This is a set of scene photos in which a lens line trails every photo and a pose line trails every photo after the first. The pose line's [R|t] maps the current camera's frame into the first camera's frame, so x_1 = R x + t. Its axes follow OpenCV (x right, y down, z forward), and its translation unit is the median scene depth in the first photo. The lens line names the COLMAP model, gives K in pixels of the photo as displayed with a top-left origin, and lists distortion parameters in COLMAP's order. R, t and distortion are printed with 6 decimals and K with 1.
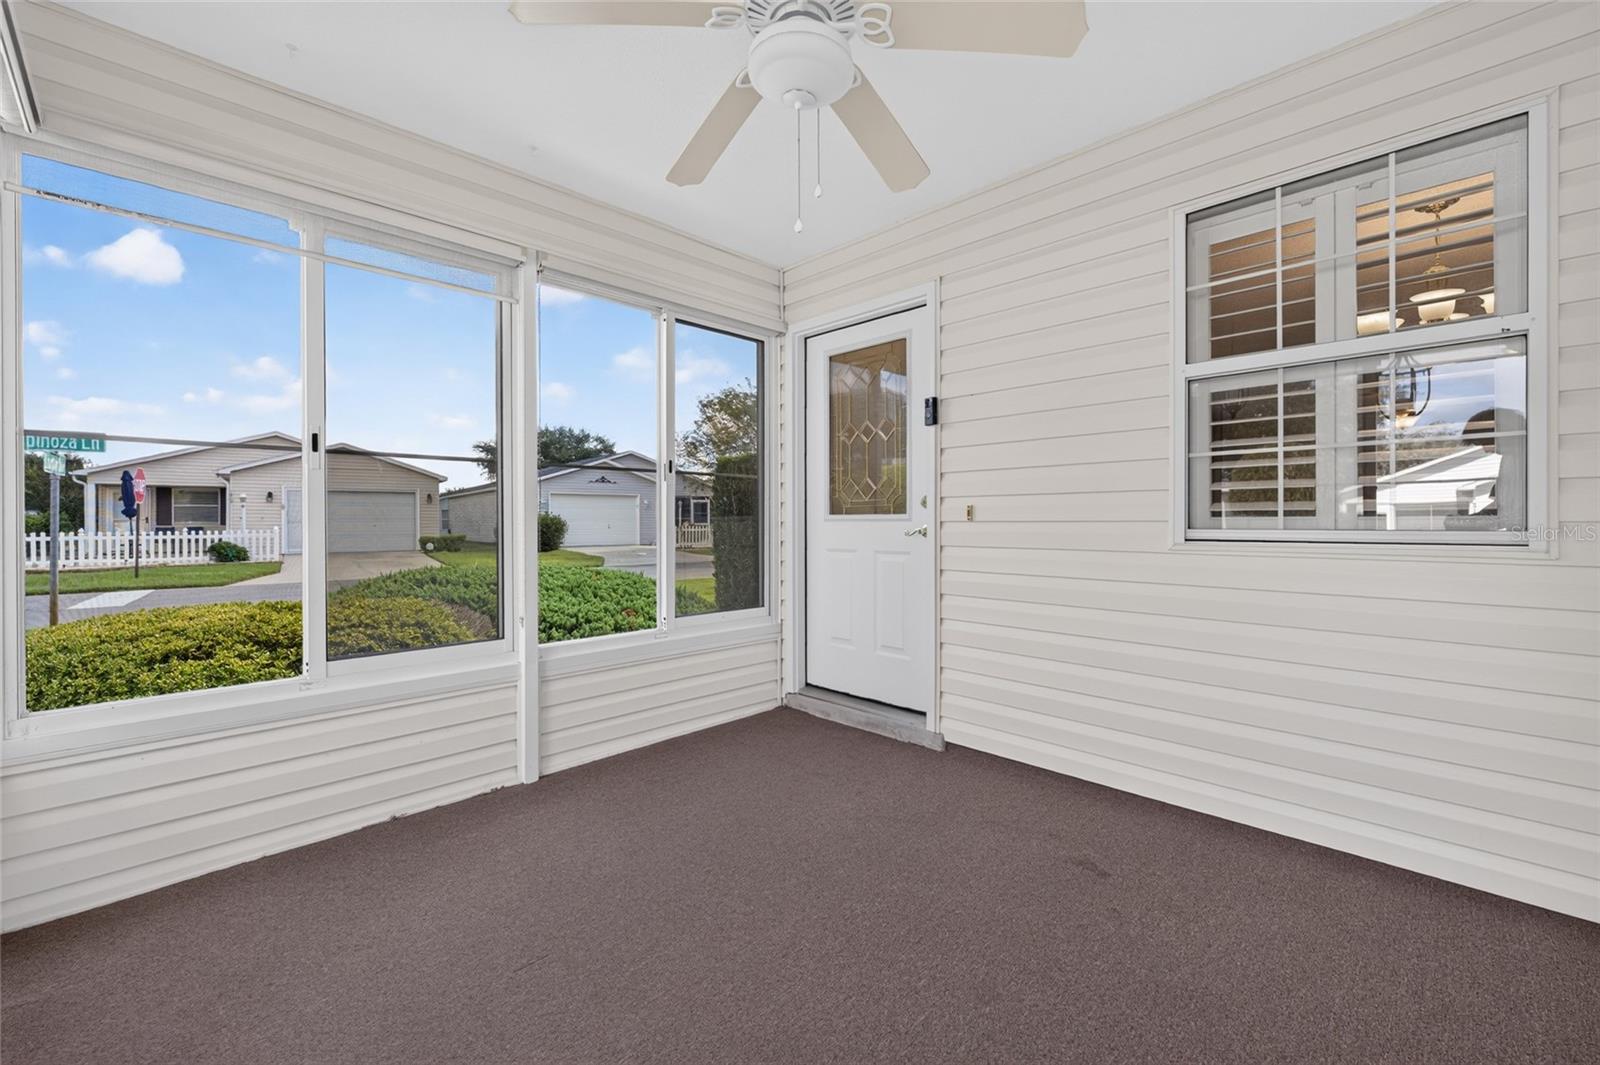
lens RADIAL K [[653.3, 0, 813.8], [0, 653.3, 505.9], [0, 0, 1]] dist [-0.006173, -0.000207]
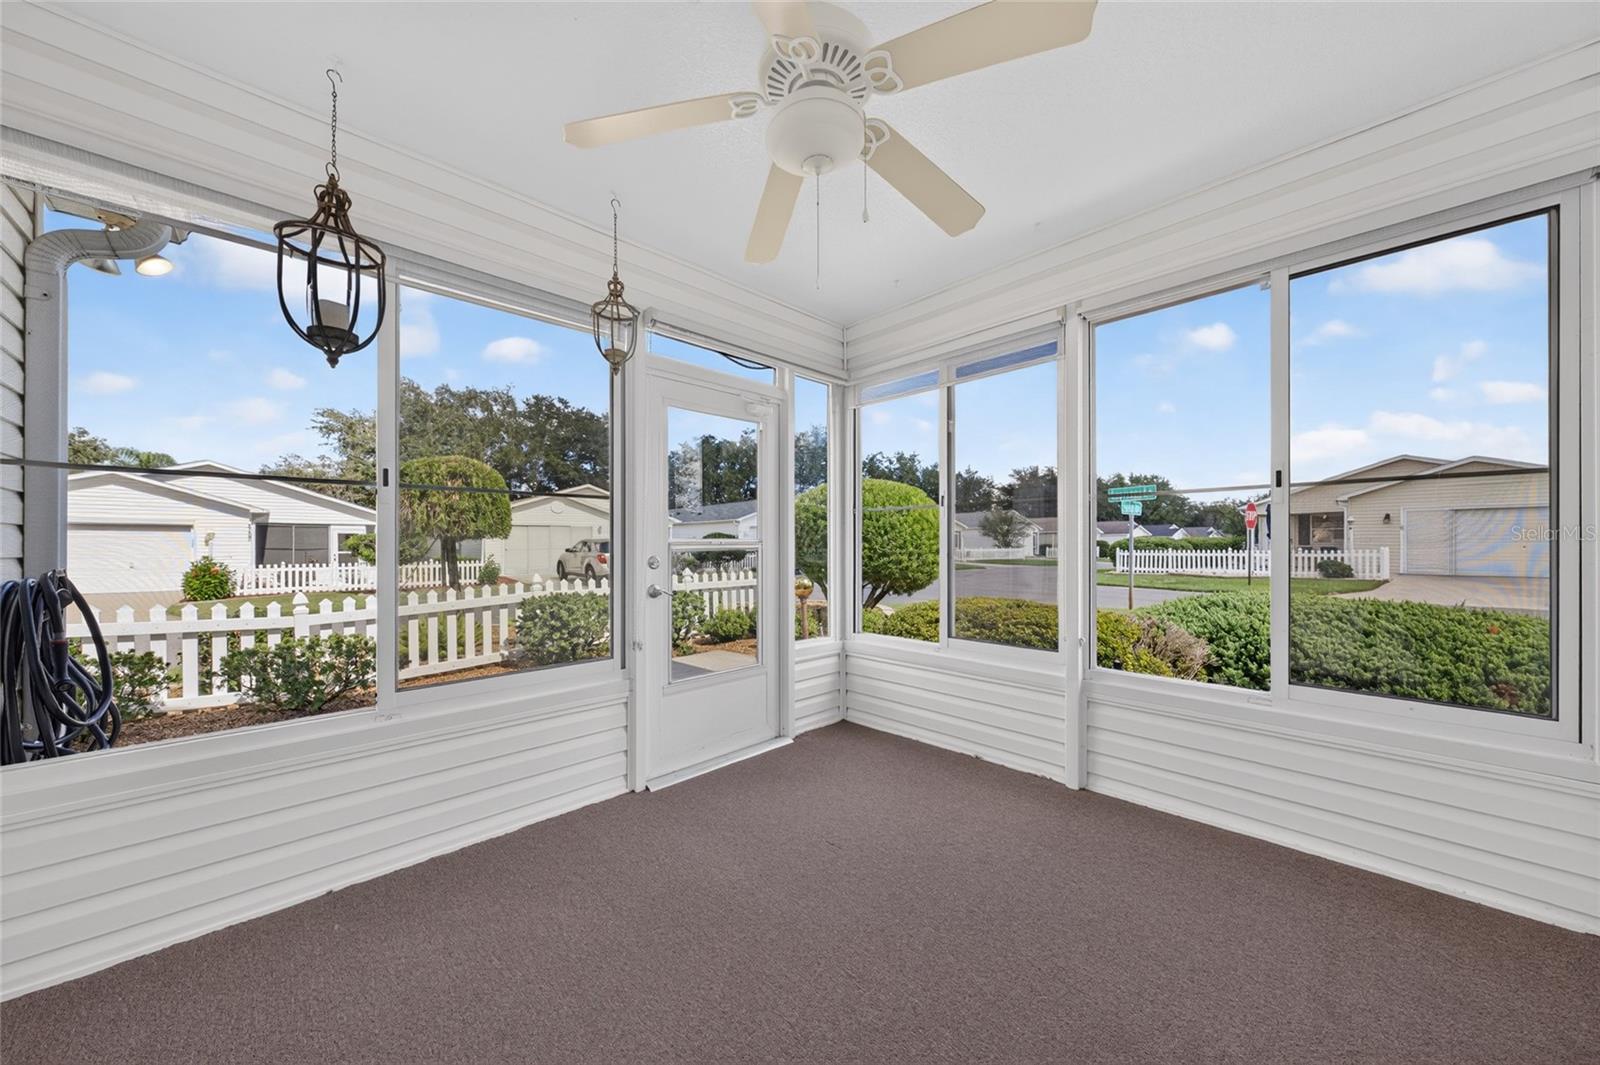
lens RADIAL K [[556.2, 0, 819.2], [0, 556.2, 533.5], [0, 0, 1]] dist [-0.000837, -0.000077]
pose [[-0.009090, -0.012563, -0.999880, 0.208447], [0.023555, 0.999641, -0.012774, -0.001791], [0.999681, -0.023669, -0.008791, 0.238601]]
